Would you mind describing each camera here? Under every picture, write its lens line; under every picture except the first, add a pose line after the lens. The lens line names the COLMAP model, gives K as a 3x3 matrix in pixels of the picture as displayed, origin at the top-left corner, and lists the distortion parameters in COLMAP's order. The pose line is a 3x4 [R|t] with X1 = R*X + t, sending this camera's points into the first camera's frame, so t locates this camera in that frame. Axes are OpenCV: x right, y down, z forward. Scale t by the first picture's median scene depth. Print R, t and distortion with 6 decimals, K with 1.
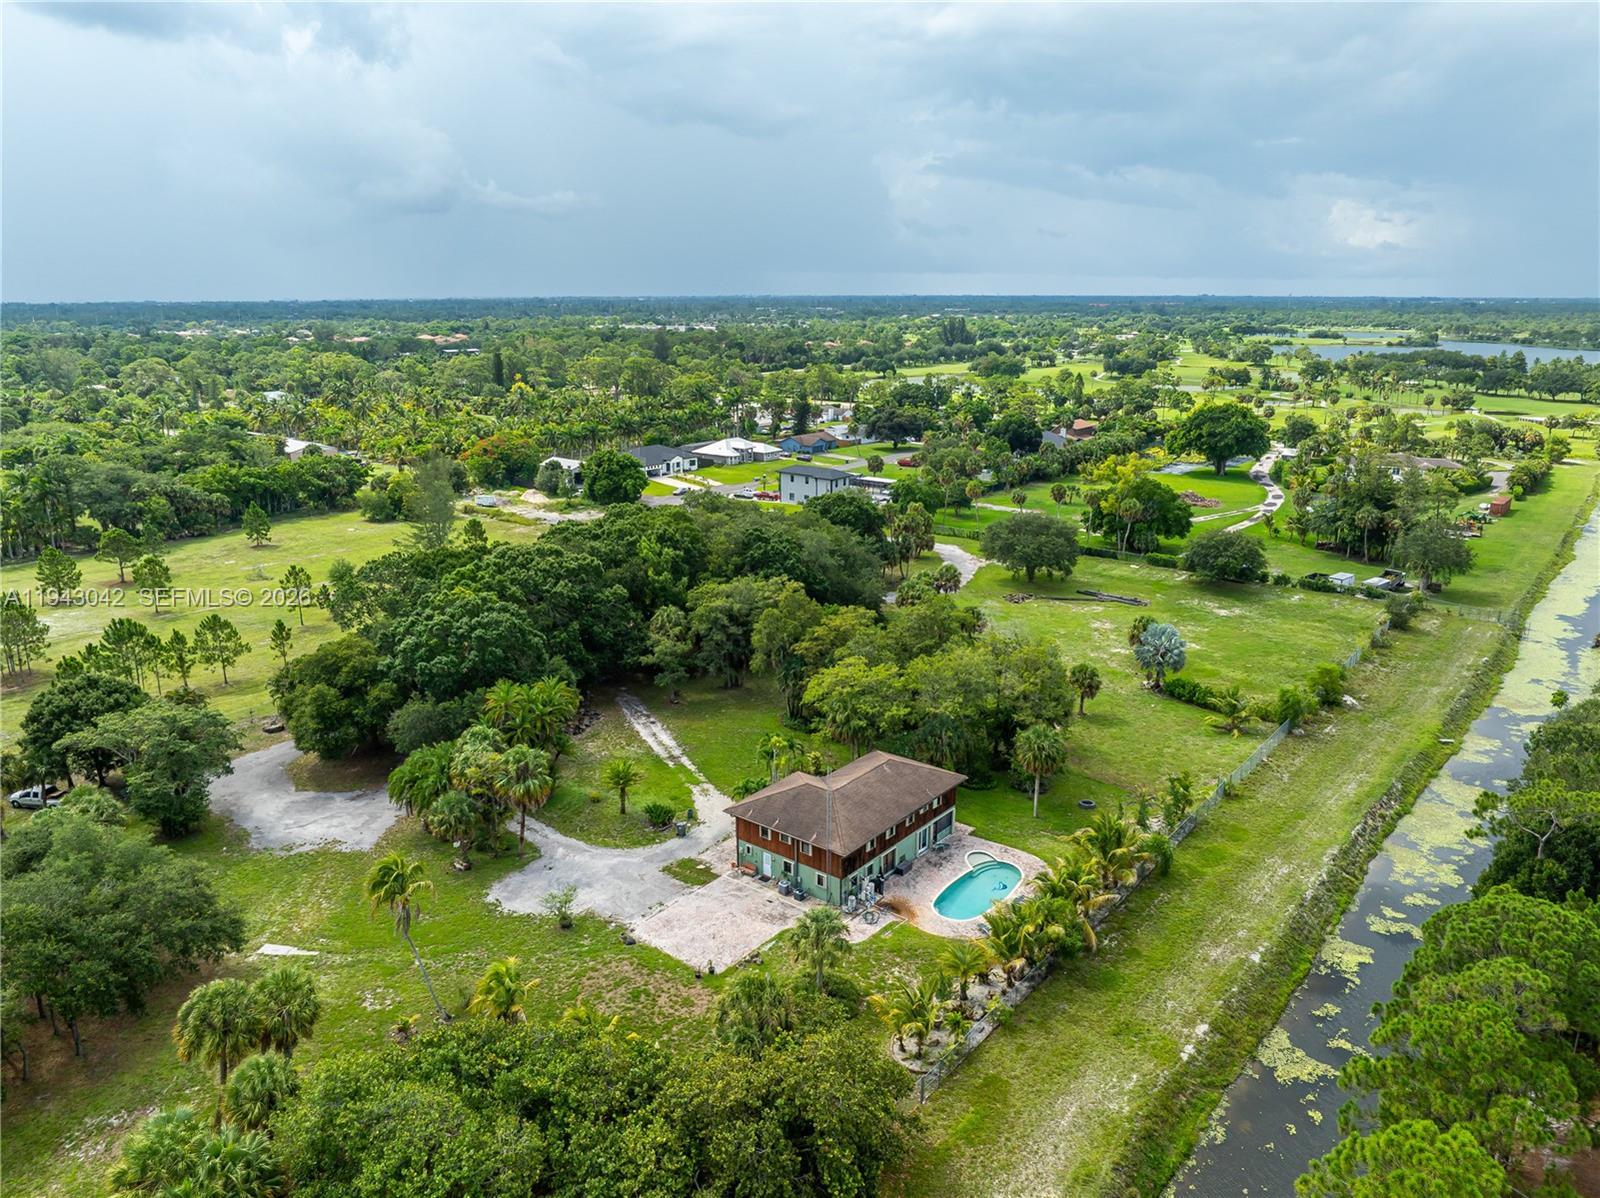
lens RADIAL K [[1129.8, 0, 810.6], [0, 1129.8, 593.3], [0, 0, 1]] dist [-0.023384, 0.022740]
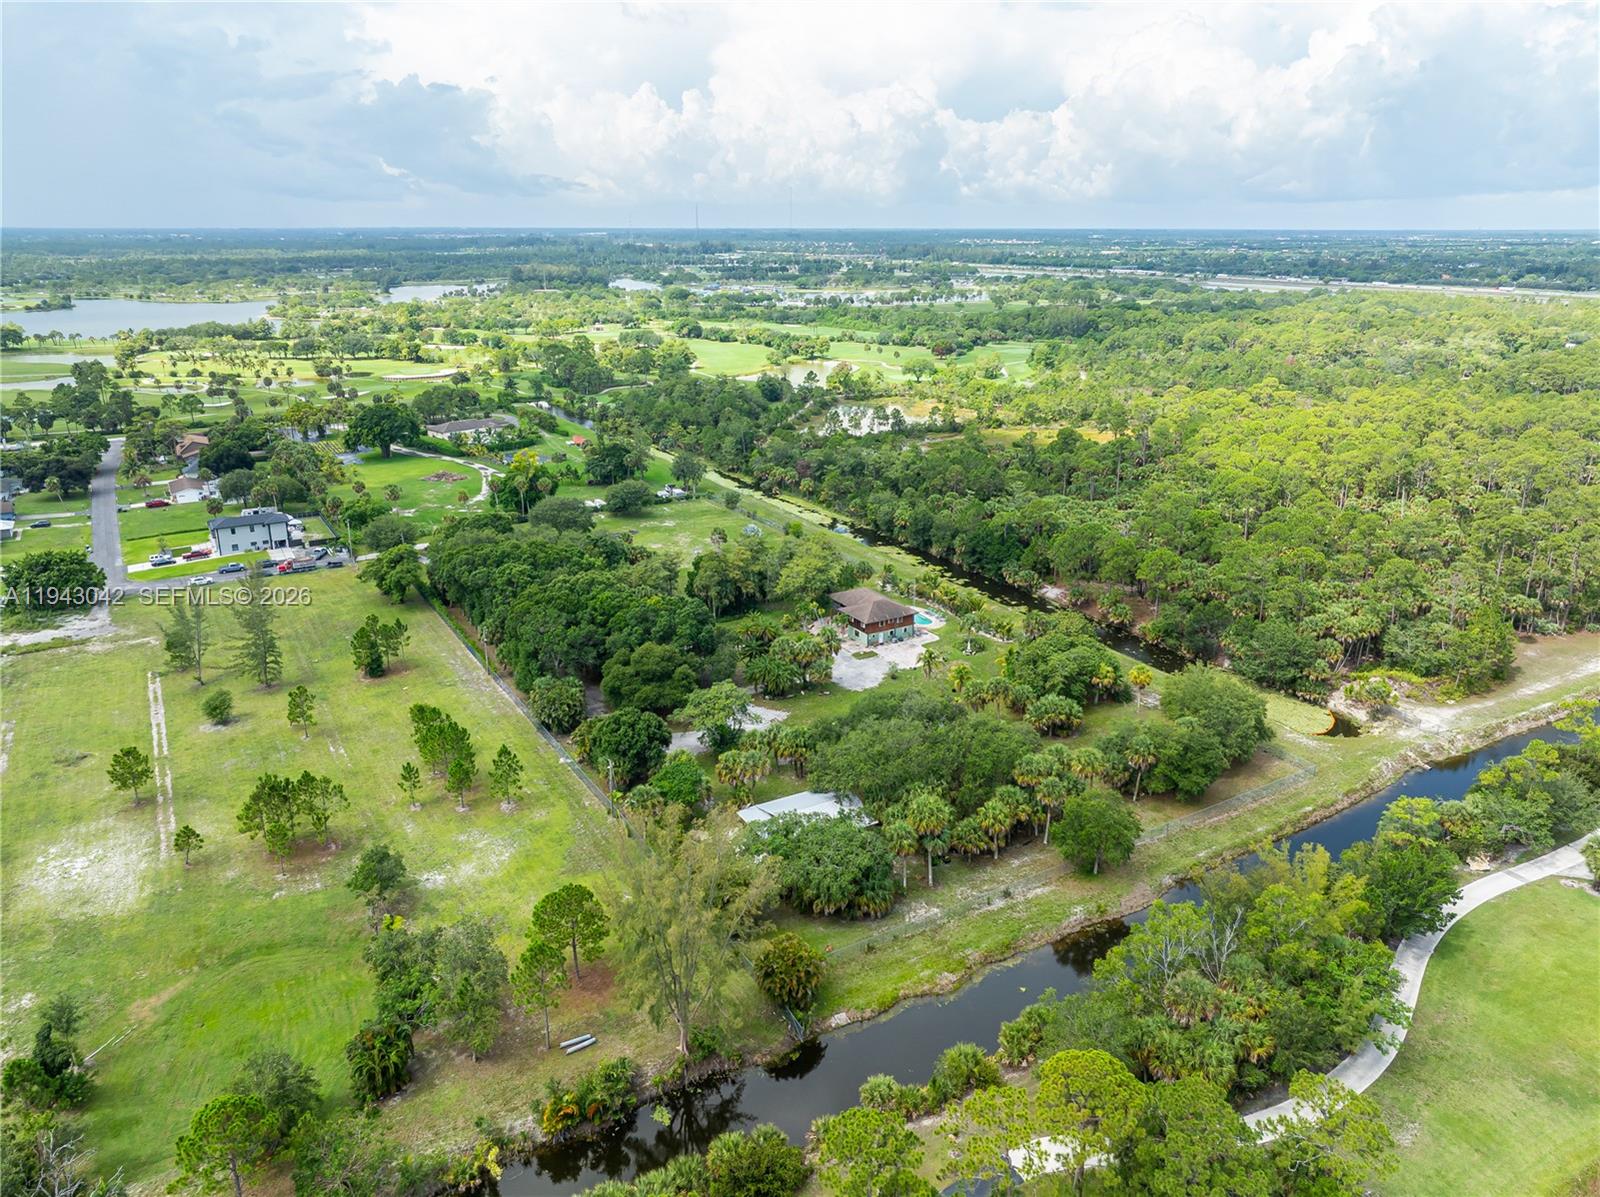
lens RADIAL K [[1129.8, 0, 827.3], [0, 1129.8, 588.3], [0, 0, 1]] dist [-0.023384, 0.022740]
pose [[0.321795, -0.289016, 0.901620, -1.440151], [0.234857, 0.946876, 0.219700, -0.266405], [-0.917219, 0.141053, 0.372577, 0.143255]]
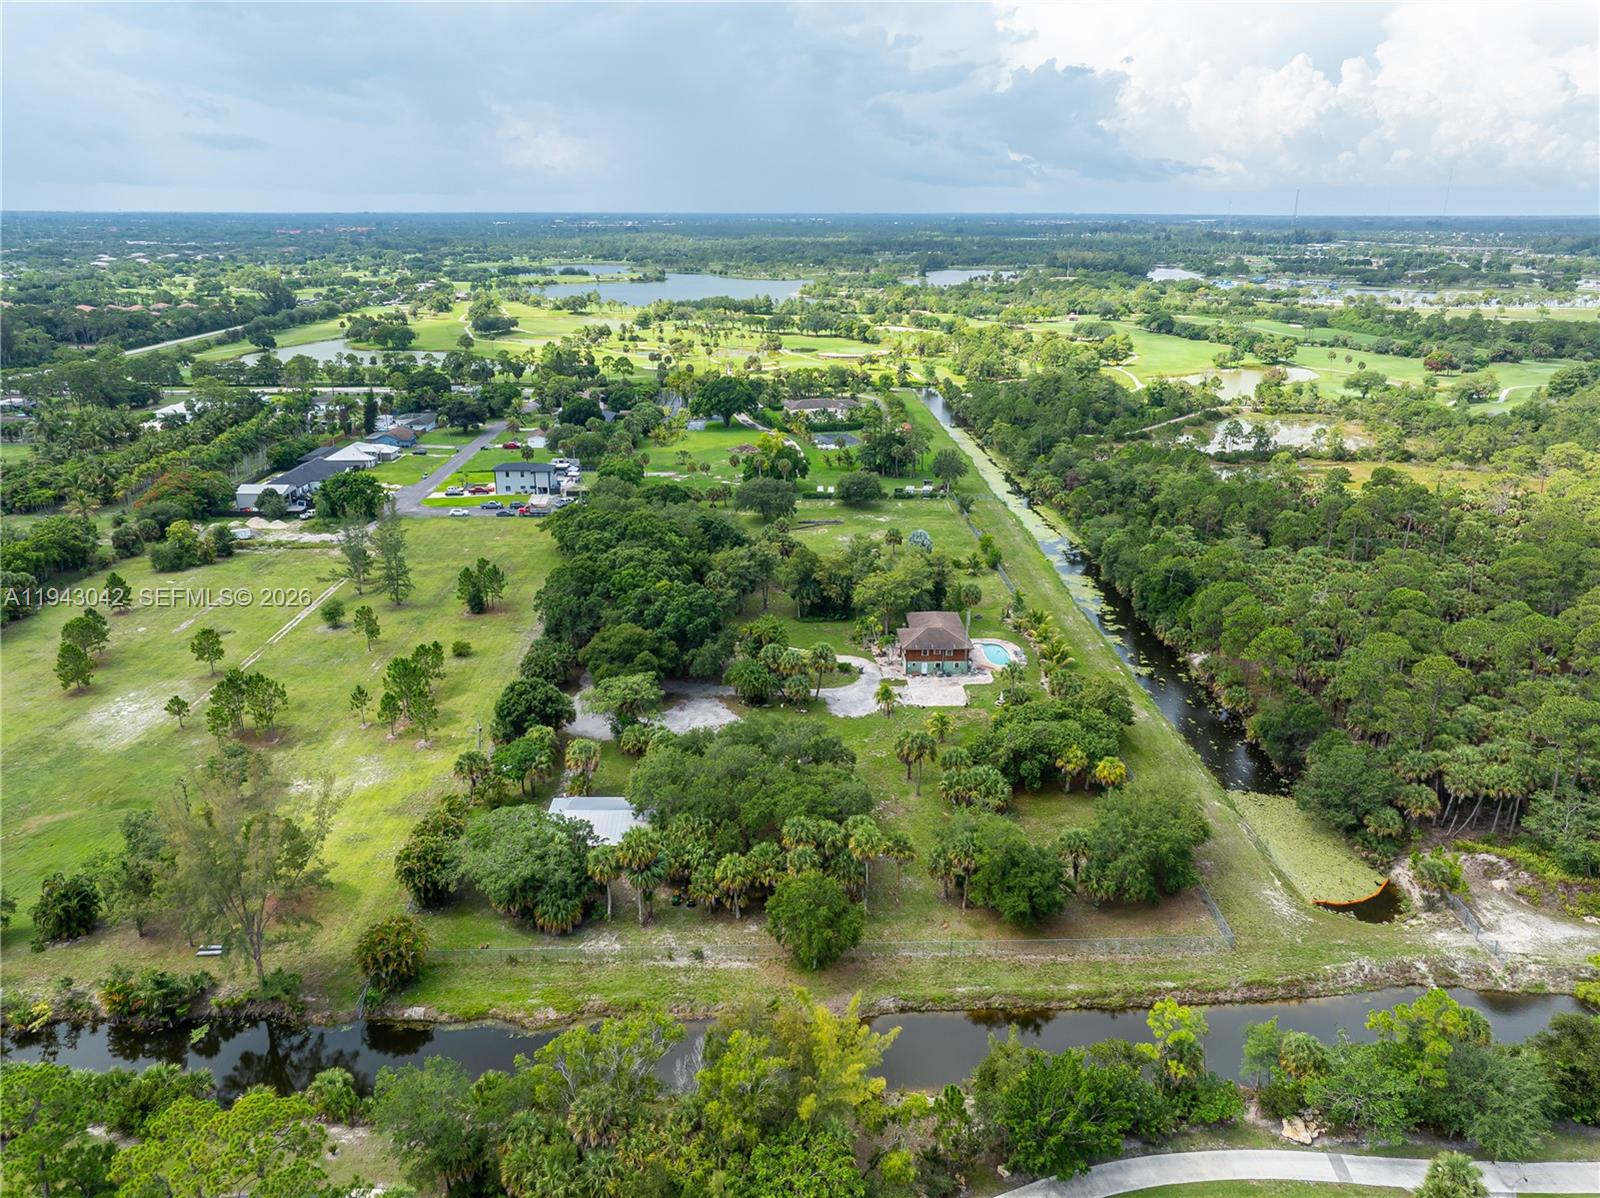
lens RADIAL K [[1129.8, 0, 811.0], [0, 1129.8, 629.6], [0, 0, 1]] dist [-0.023384, 0.022740]
pose [[0.759361, -0.225709, 0.610267, -0.990865], [0.161466, 0.973937, 0.159300, -0.136896], [-0.630317, -0.022429, 0.776014, -0.345126]]
